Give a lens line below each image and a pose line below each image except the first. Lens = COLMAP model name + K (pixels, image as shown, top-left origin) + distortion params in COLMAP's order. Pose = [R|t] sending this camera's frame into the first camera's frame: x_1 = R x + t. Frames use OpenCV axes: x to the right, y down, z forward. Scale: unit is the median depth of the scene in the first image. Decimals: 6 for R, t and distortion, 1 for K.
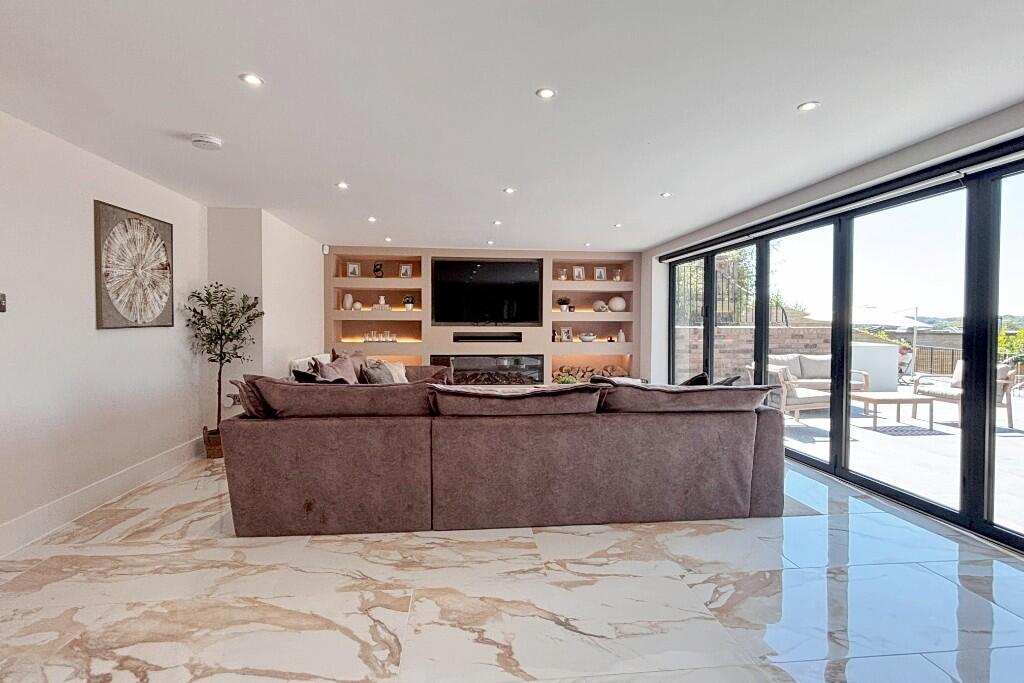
lens RADIAL K [[488.2, 0, 506.6], [0, 488.2, 338.3], [0, 0, 1]] dist [0.004219, 0.000218]
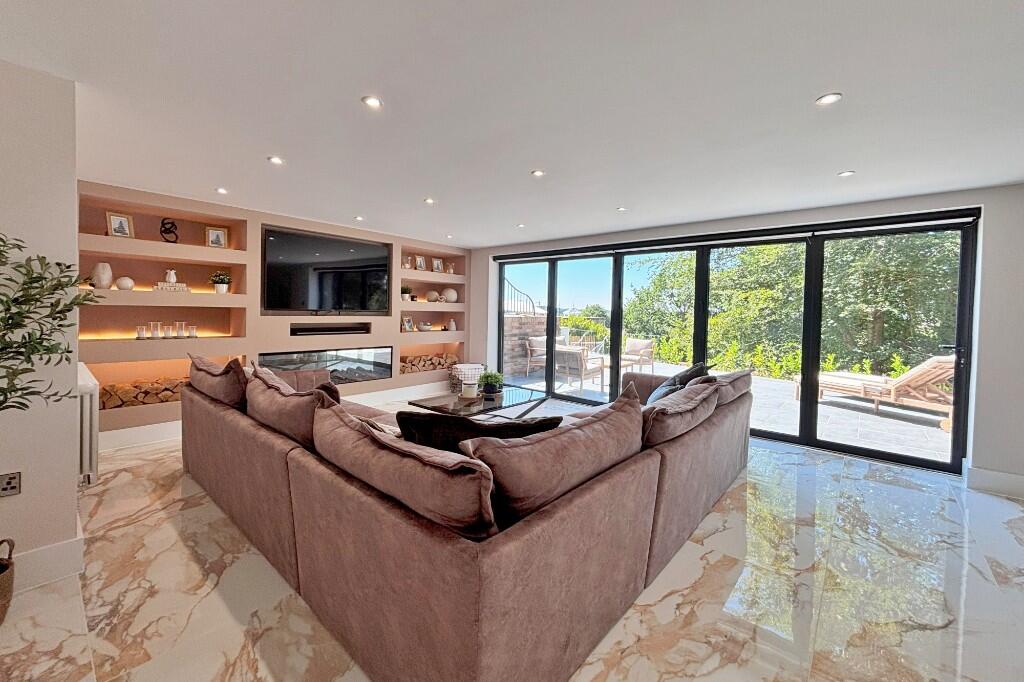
lens RADIAL K [[409.2, 0, 508.2], [0, 409.2, 333.1], [0, 0, 1]] dist [0.006732, -0.000845]
pose [[0.731833, -0.024093, 0.681058, -0.480311], [0.001008, 0.999412, 0.034271, -0.029705], [-0.681483, -0.024394, 0.731427, 0.424226]]
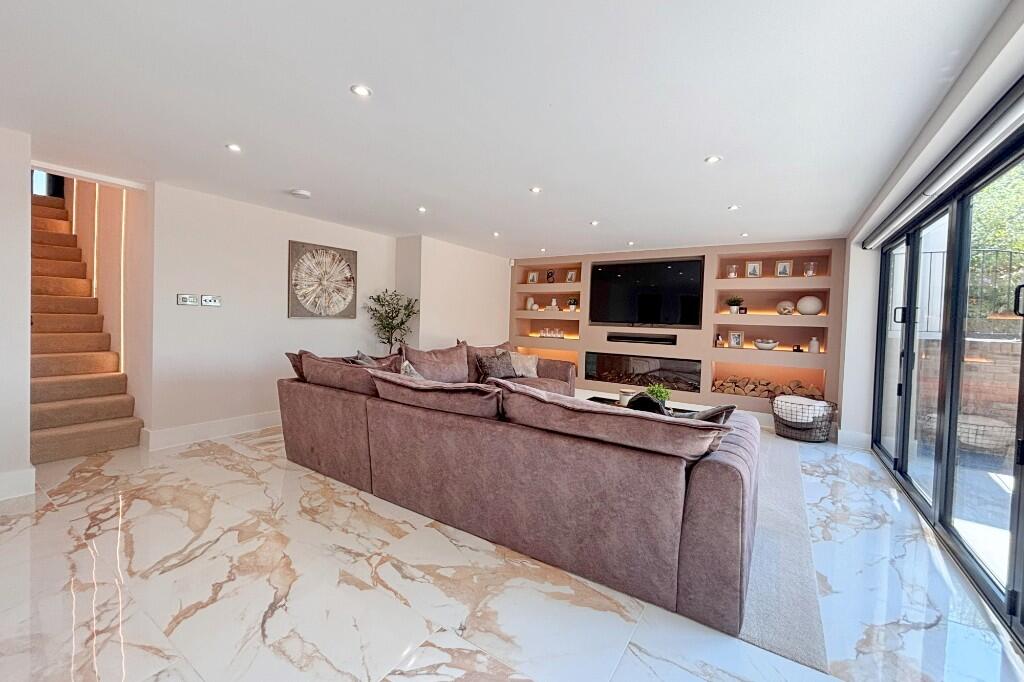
lens RADIAL K [[409.2, 0, 508.2], [0, 409.2, 333.1], [0, 0, 1]] dist [0.006732, -0.000845]
pose [[0.776029, 0.042196, -0.629285, 0.442913], [-0.048347, 0.998804, 0.007353, -0.008927], [0.628842, 0.024717, 0.777140, 0.272995]]
